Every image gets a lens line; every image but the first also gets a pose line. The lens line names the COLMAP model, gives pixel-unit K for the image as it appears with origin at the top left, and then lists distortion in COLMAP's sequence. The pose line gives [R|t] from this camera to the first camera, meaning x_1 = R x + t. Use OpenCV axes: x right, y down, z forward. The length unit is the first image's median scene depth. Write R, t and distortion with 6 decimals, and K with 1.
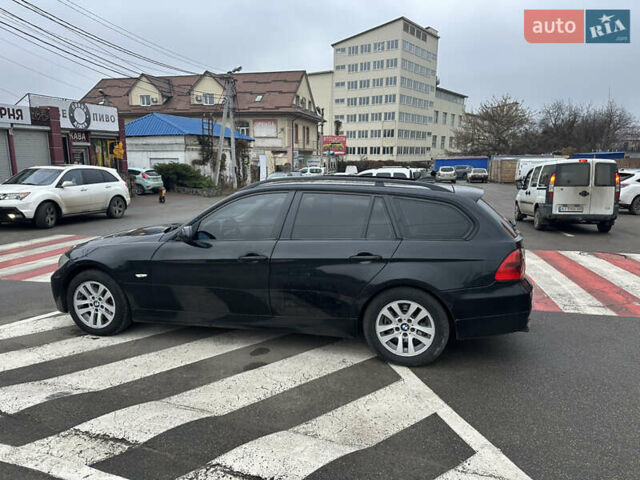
lens RADIAL K [[440.9, 0, 320.0], [0, 440.9, 240.0], [0, 0, 1]] dist [0.064333, -0.080030]
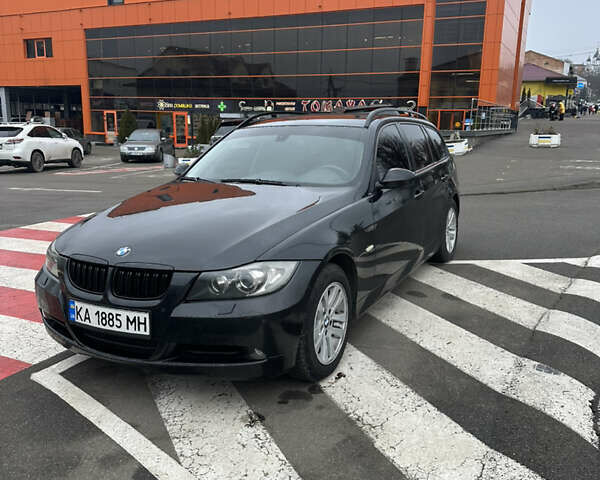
lens RADIAL K [[546.6, 0, 300.0], [0, 546.6, 240.0], [0, 0, 1]] dist [0.150462, -0.299174]
pose [[0.239309, -0.198966, 0.950339, -0.230965], [0.162687, 0.973158, 0.162777, -0.016358], [-0.957217, 0.115654, 0.265255, 0.163800]]
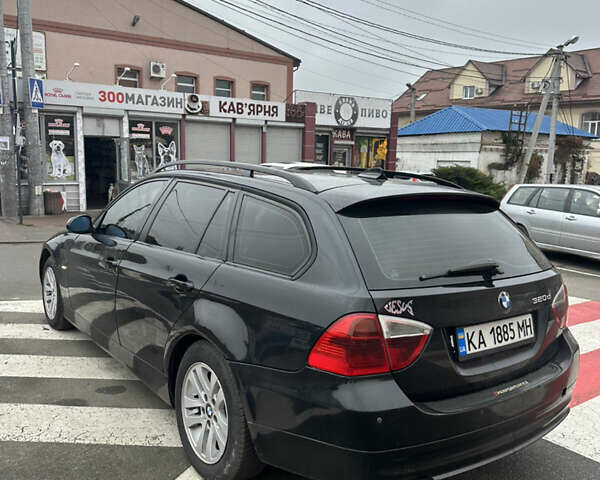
lens RADIAL K [[546.6, 0, 300.0], [0, 546.6, 240.0], [0, 0, 1]] dist [0.150462, -0.299174]
pose [[0.773362, 0.108813, -0.624557, 0.119458], [-0.137211, 0.990538, 0.002673, -0.007736], [0.618938, 0.083629, 0.780975, 0.079583]]
